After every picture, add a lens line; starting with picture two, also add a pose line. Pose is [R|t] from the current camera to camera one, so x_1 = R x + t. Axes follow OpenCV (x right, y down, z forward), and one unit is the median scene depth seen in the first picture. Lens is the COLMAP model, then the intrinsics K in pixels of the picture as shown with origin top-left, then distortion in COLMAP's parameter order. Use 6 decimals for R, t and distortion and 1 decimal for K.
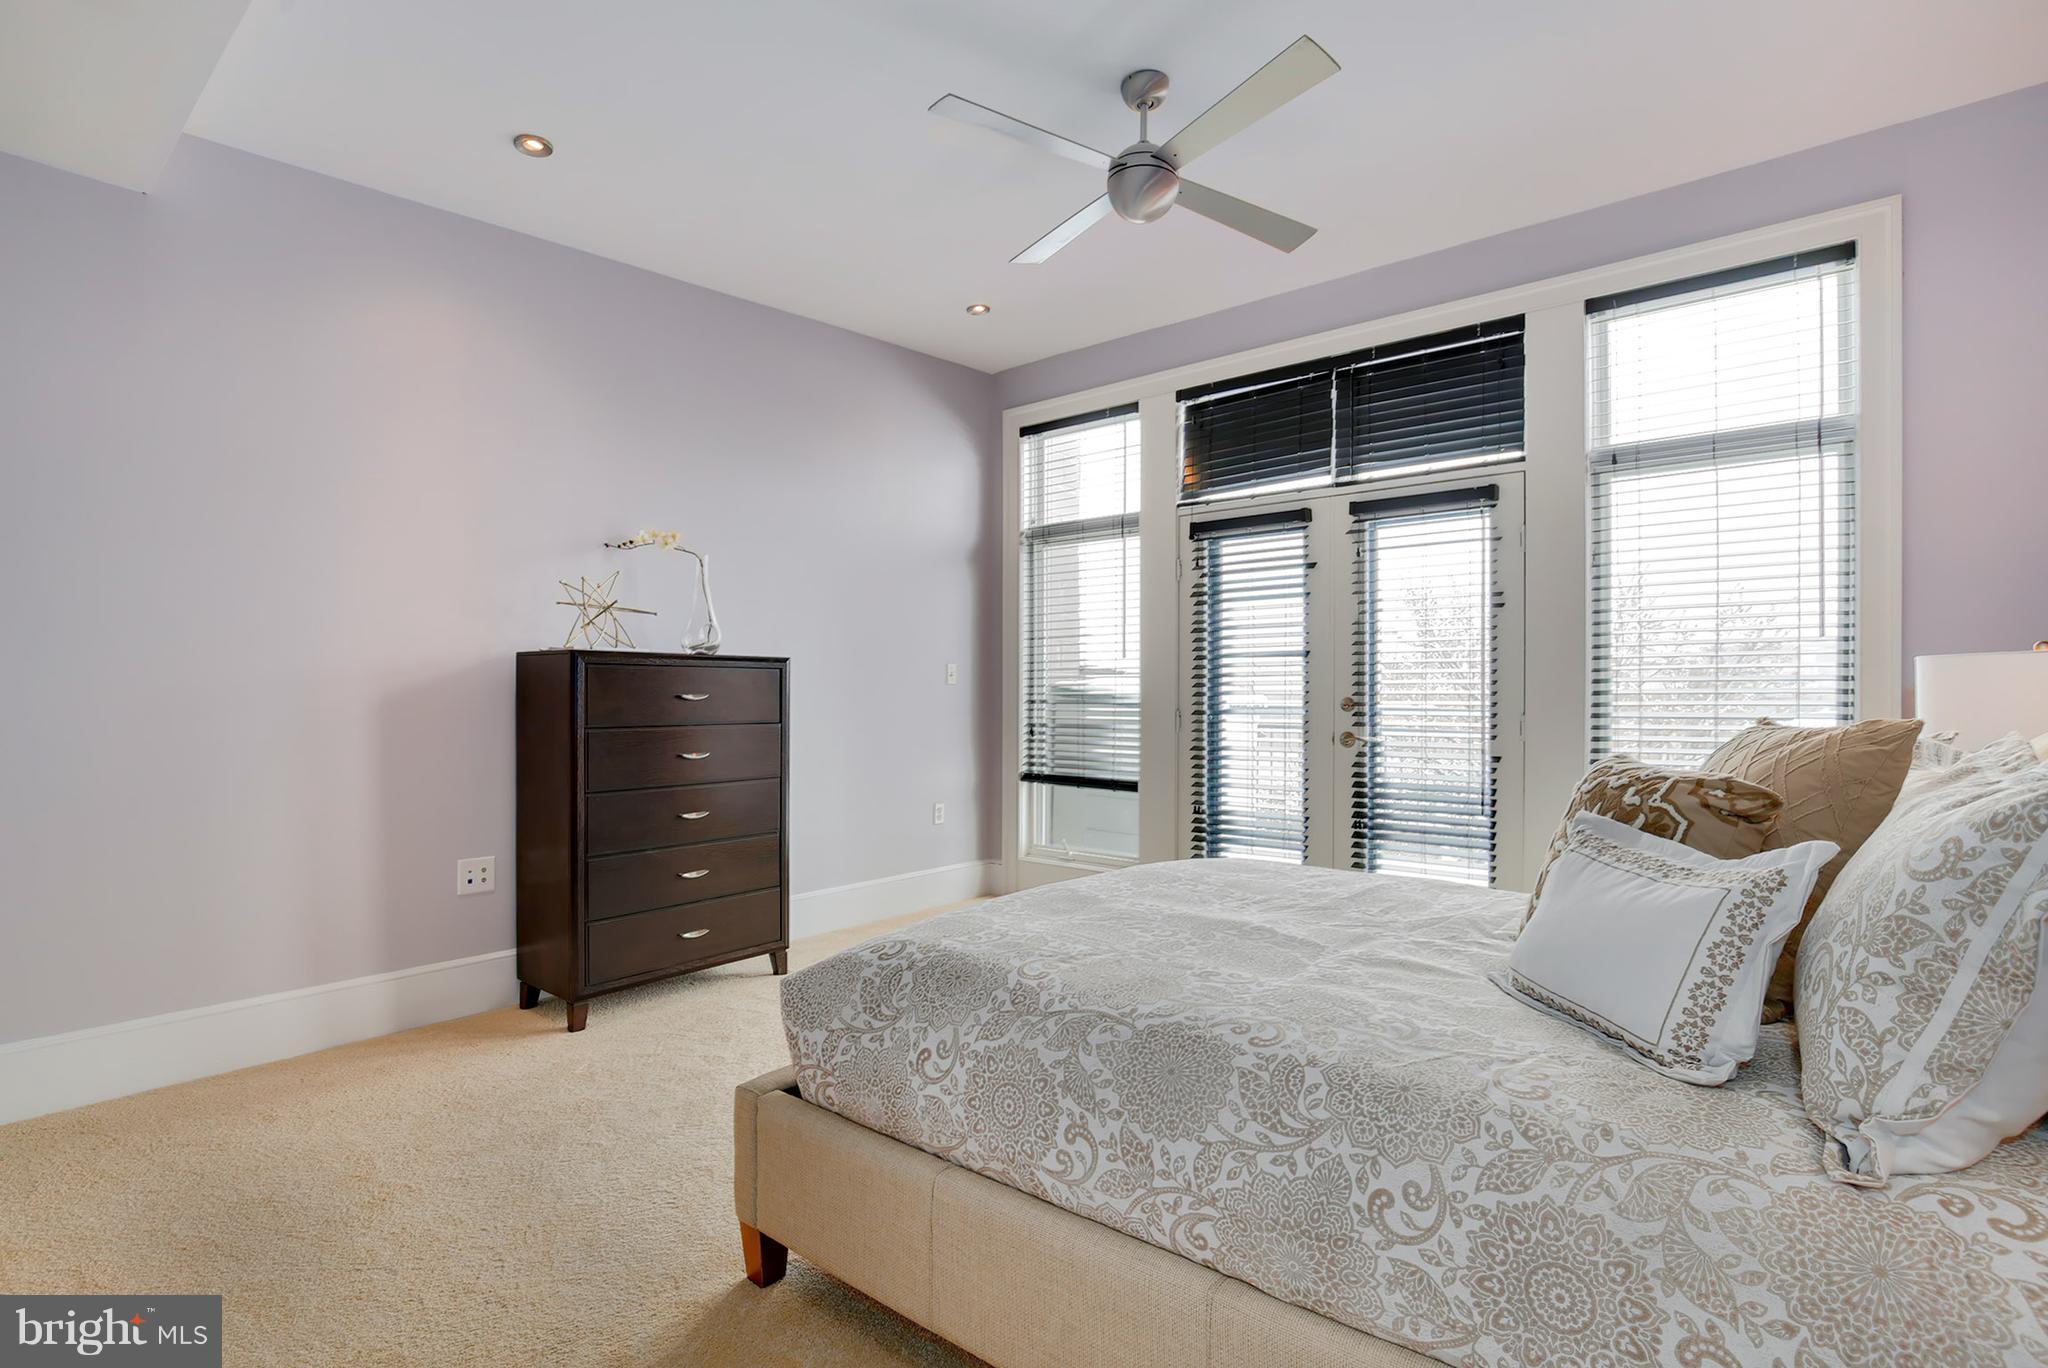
lens RADIAL K [[953.0, 0, 1021.5], [0, 953.0, 700.3], [0, 0, 1]] dist [-0.017053, 0.000555]
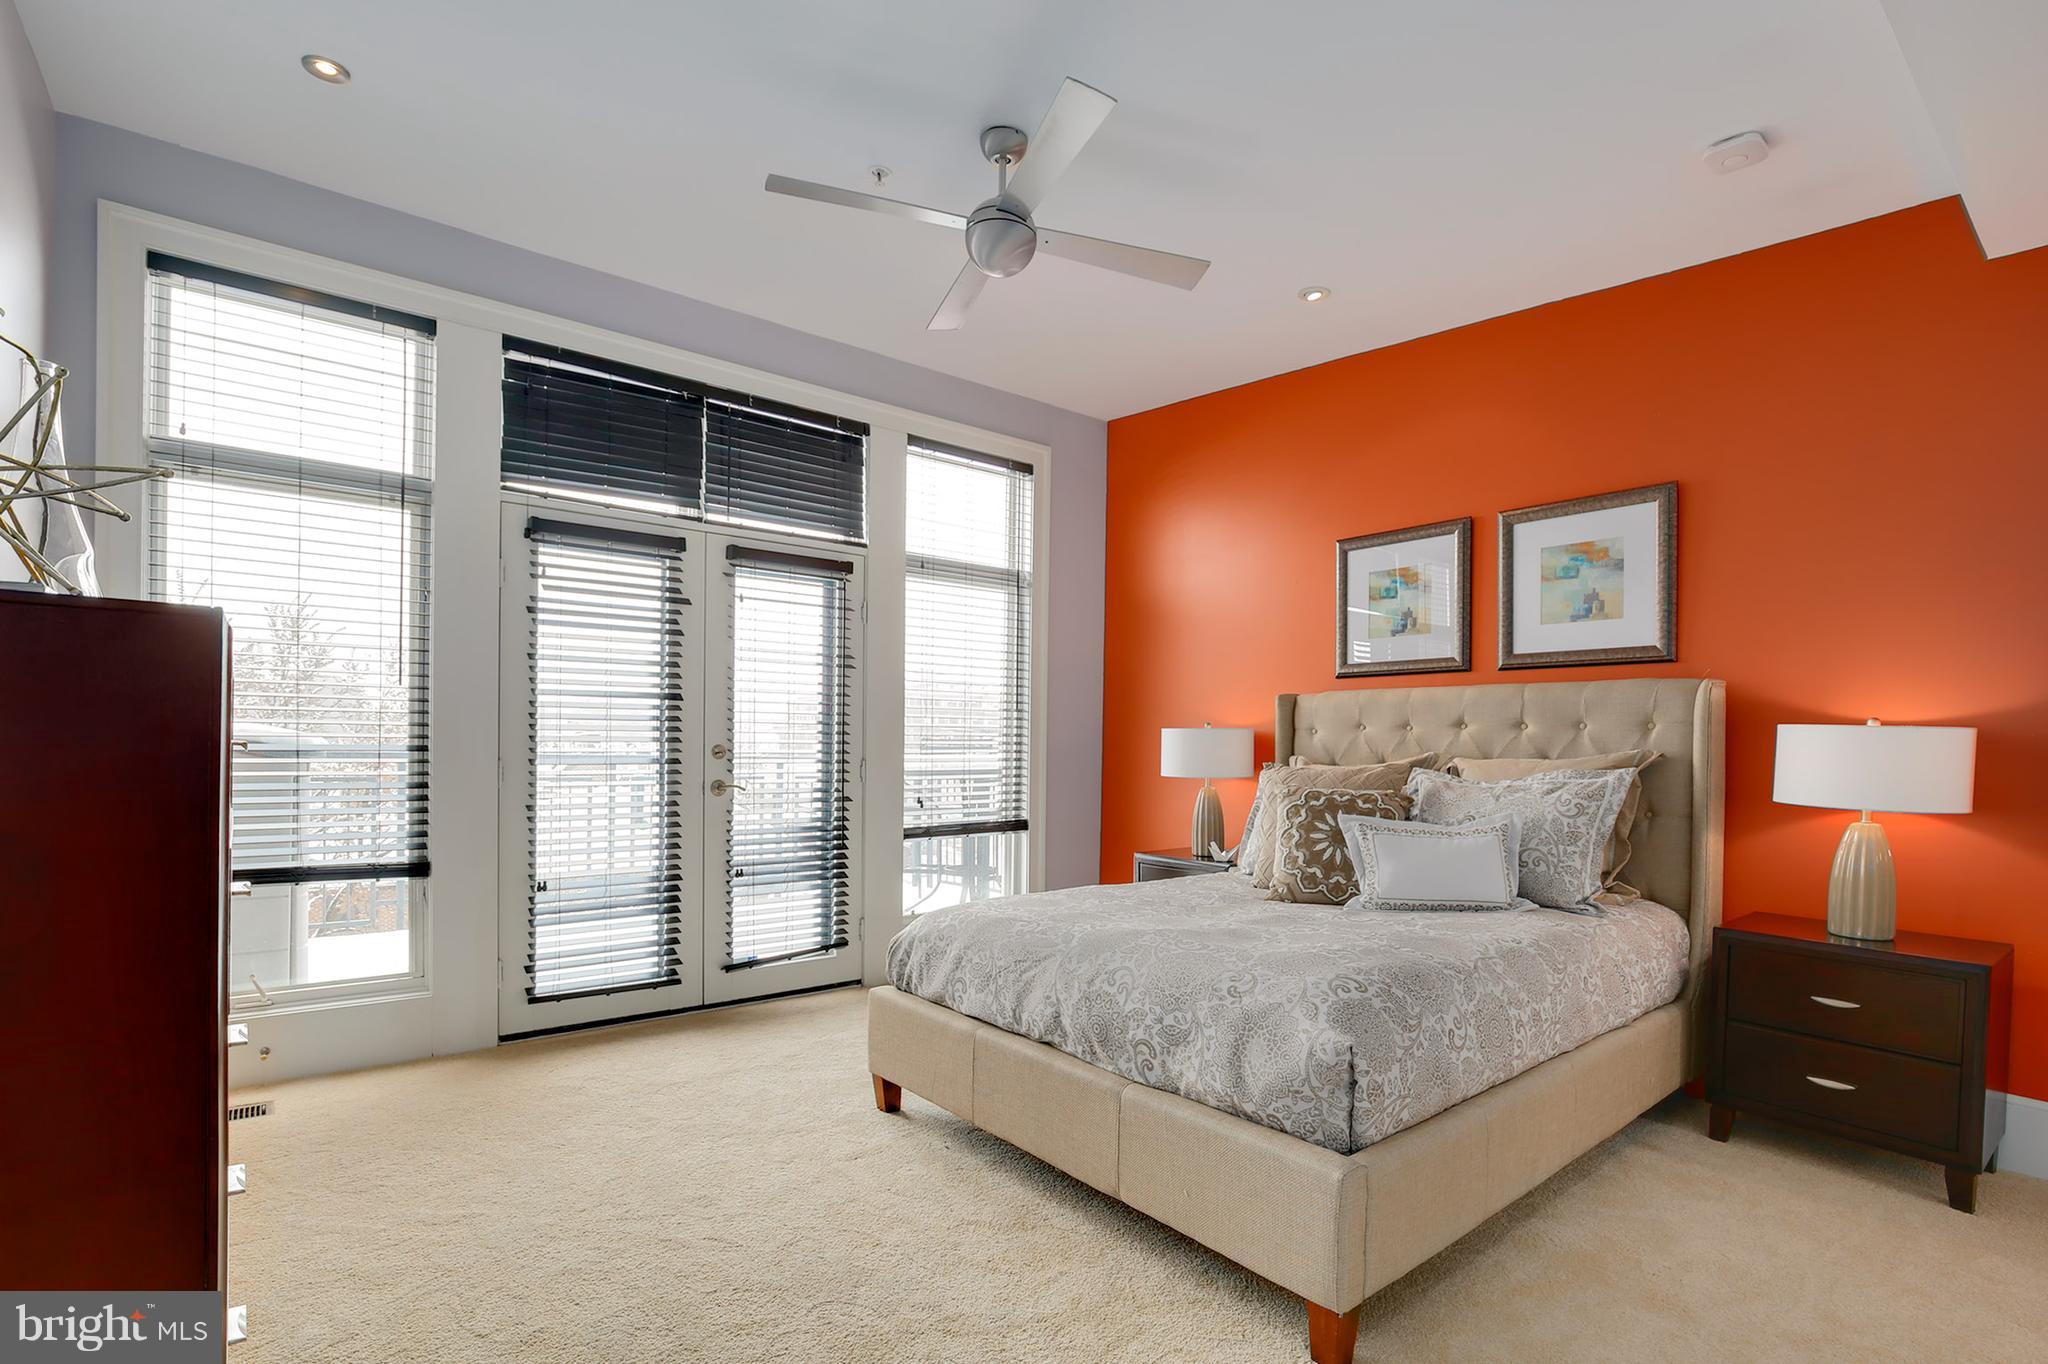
lens RADIAL K [[948.2, 0, 1026.4], [0, 948.2, 734.9], [0, 0, 1]] dist [-0.032194, 0.000259]
pose [[0.173157, -0.007672, 0.984864, -0.565557], [-0.007458, 0.999931, 0.009100, -0.024964], [-0.984866, -0.008921, 0.173088, 0.544366]]
